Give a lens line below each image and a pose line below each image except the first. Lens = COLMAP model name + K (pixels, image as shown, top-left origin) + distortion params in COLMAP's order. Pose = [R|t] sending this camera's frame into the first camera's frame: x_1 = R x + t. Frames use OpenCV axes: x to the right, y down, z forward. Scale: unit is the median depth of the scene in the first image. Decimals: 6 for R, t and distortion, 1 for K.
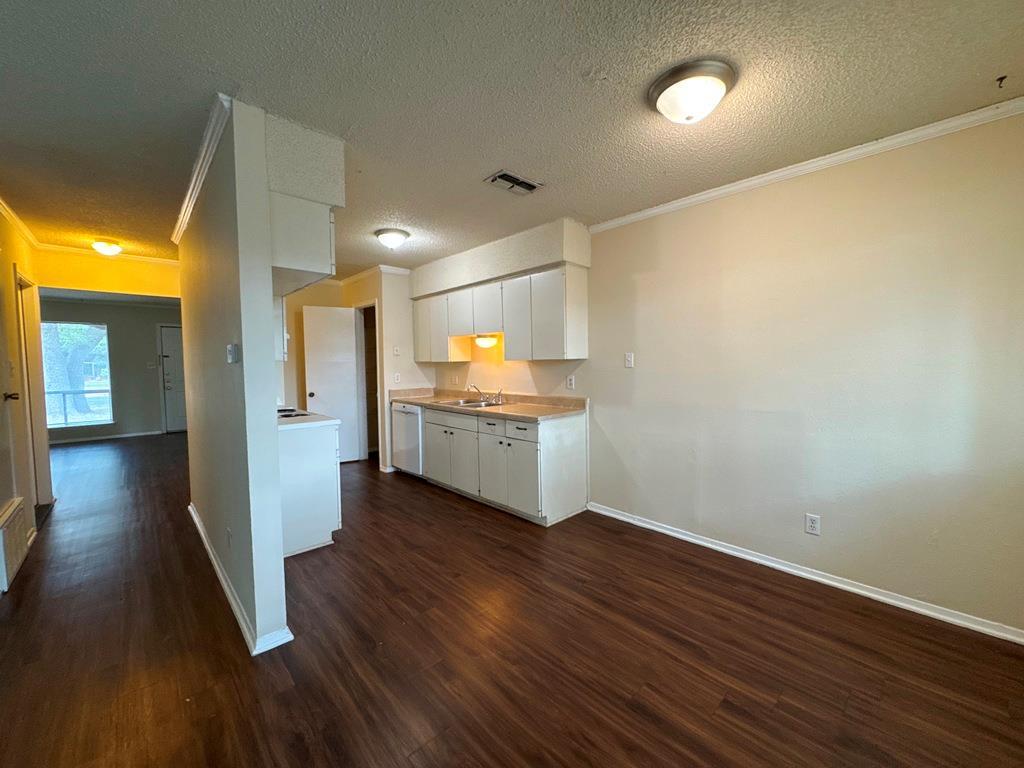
lens RADIAL K [[409.4, 0, 510.4], [0, 409.4, 382.7], [0, 0, 1]] dist [-0.005634, 0.000891]
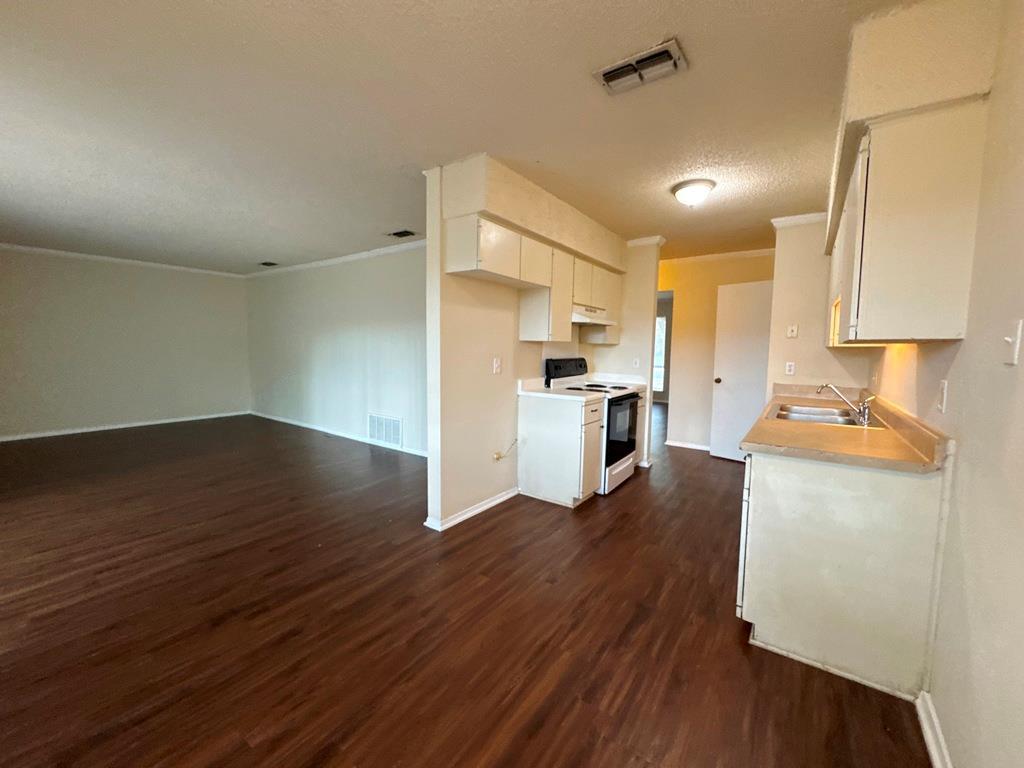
lens RADIAL K [[409.4, 0, 509.9], [0, 409.4, 382.3], [0, 0, 1]] dist [-0.005634, 0.000891]
pose [[0.194858, 0.097368, -0.975987, 0.484222], [-0.068082, 0.994003, 0.085573, -0.021296], [0.978466, 0.049773, 0.200319, 0.505554]]
